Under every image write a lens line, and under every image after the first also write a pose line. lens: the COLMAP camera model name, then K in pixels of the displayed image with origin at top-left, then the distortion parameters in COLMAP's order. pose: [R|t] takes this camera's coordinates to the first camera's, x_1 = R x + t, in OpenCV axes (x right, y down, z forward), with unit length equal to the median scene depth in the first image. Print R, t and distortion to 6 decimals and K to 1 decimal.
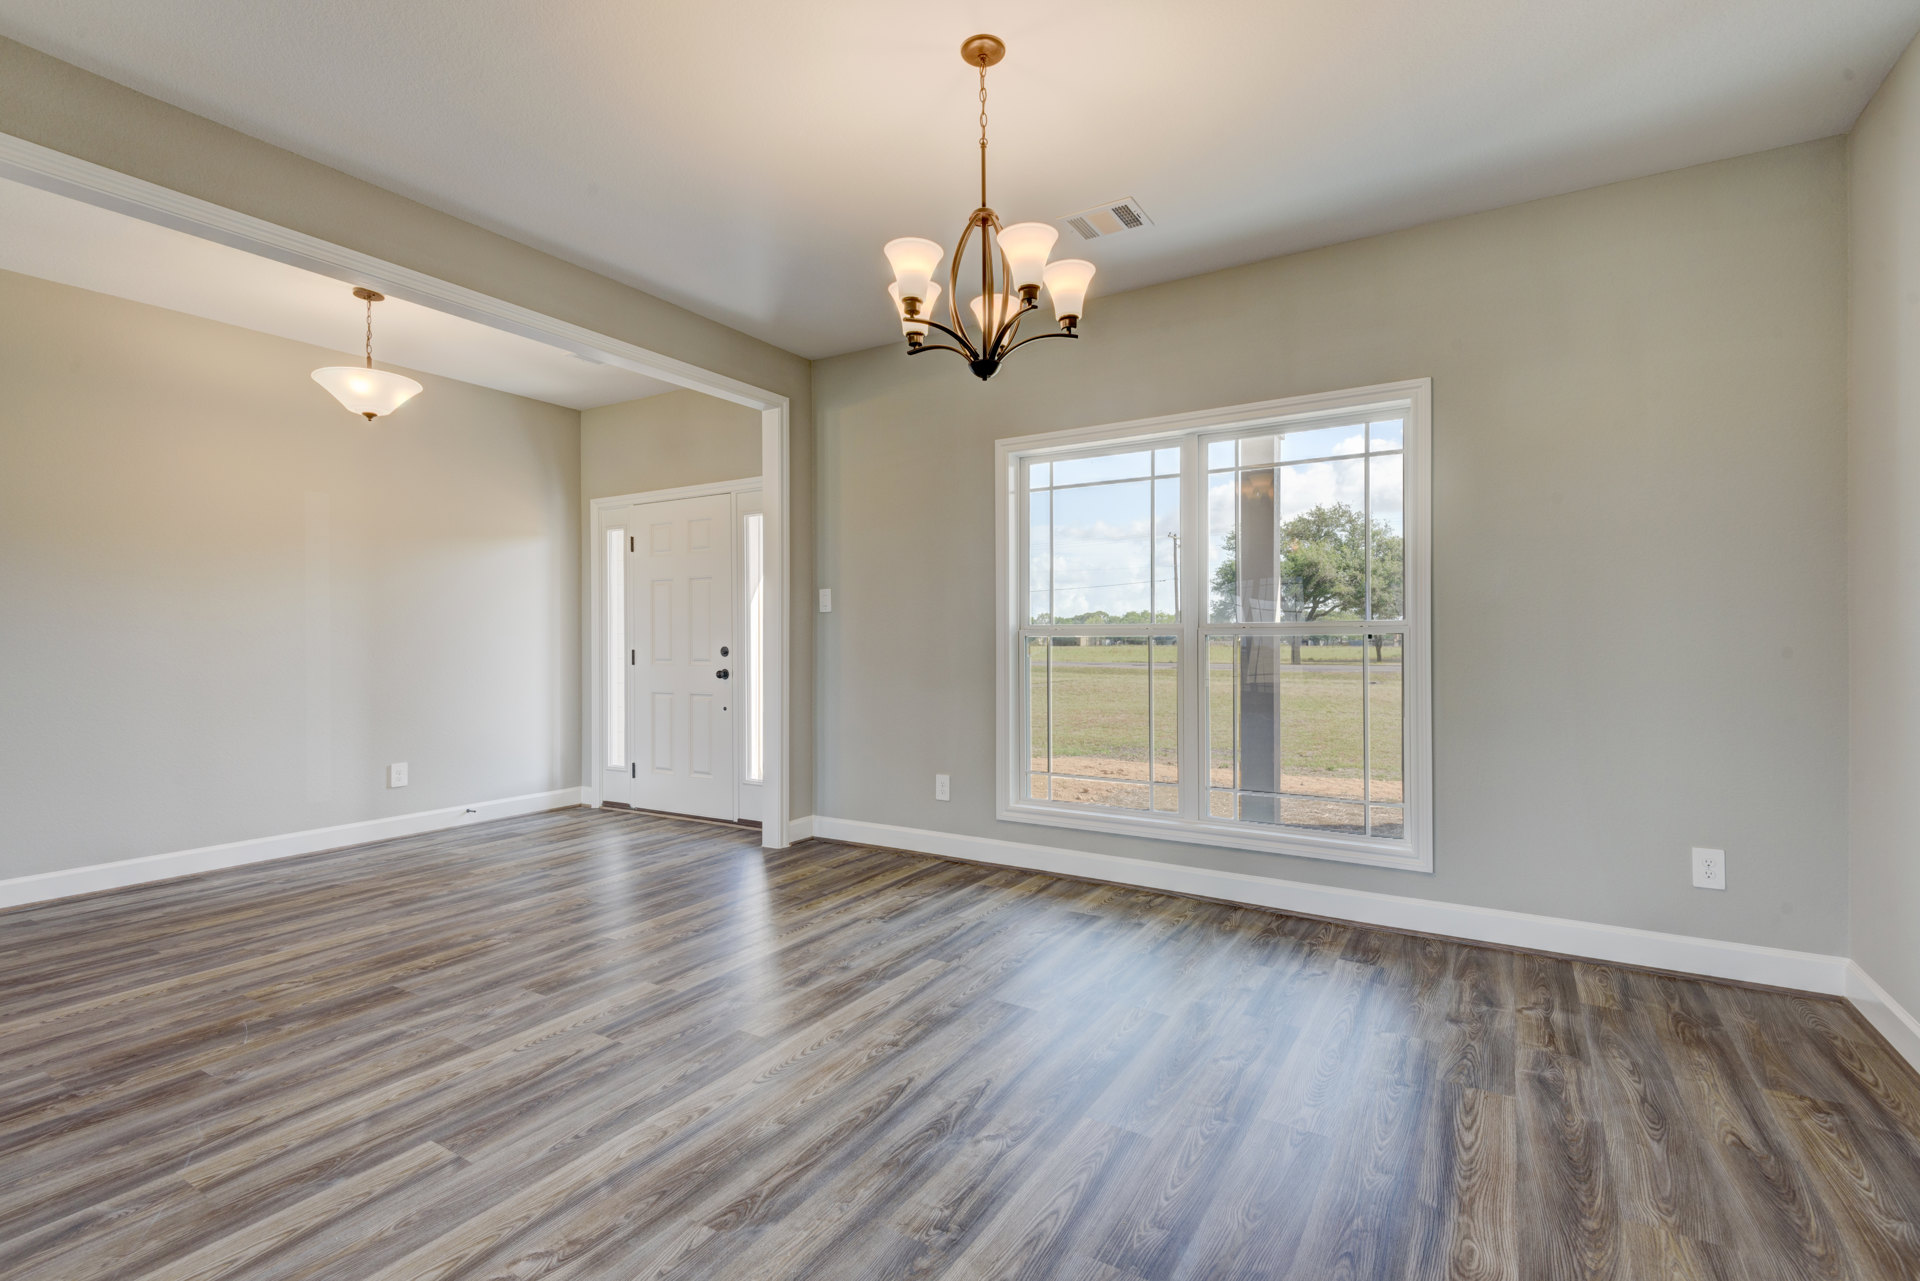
lens RADIAL K [[872.1, 0, 971.2], [0, 872.1, 640.5], [0, 0, 1]] dist [0.021850, -0.010340]
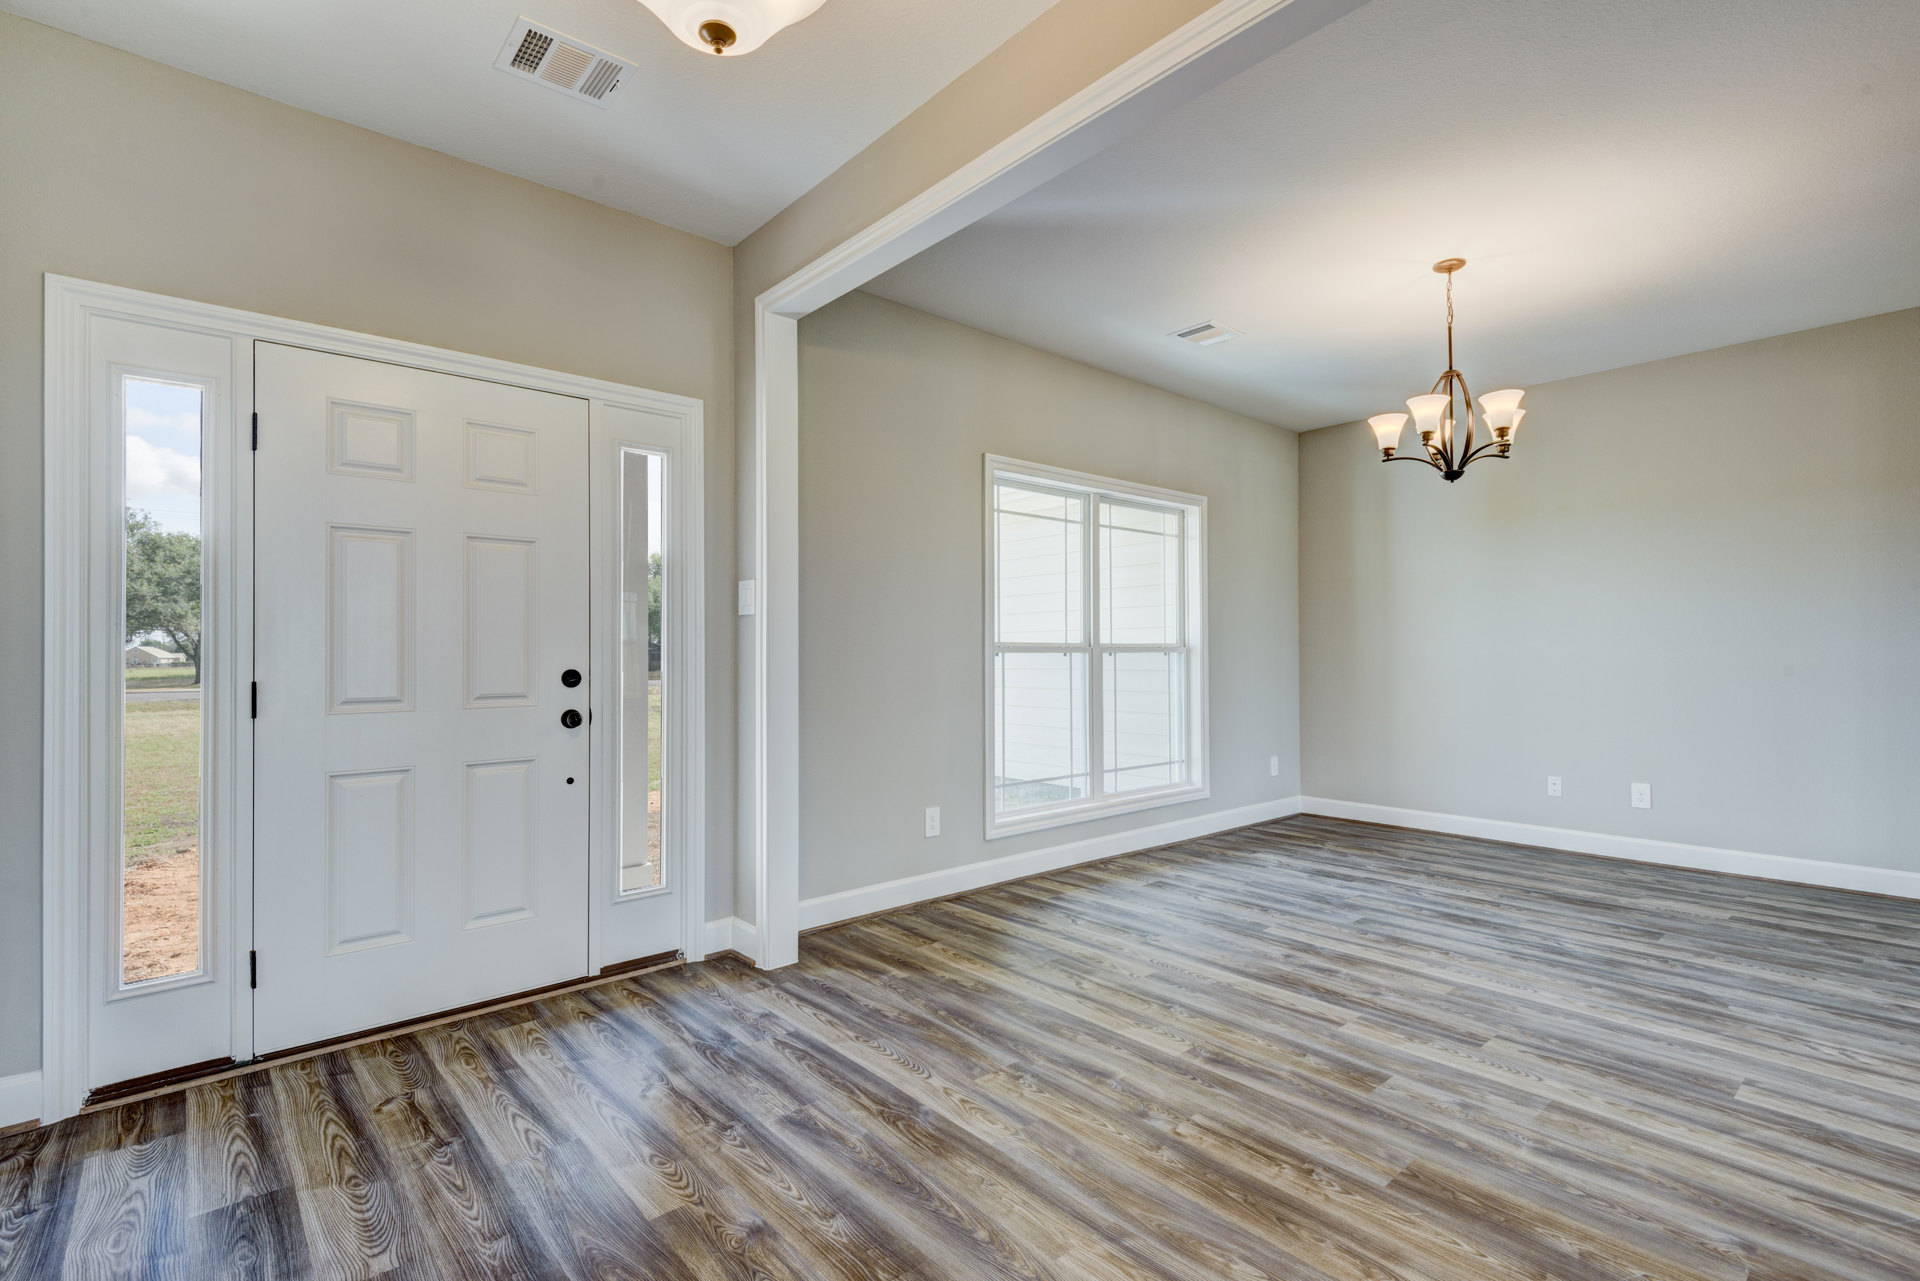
lens RADIAL K [[872.1, 0, 944.0], [0, 872.1, 679.1], [0, 0, 1]] dist [0.021850, -0.010340]
pose [[0.313314, -0.022467, 0.949384, -1.365639], [0.002604, 0.999737, 0.022799, 0.000590], [-0.949646, -0.004671, 0.313290, 1.103704]]
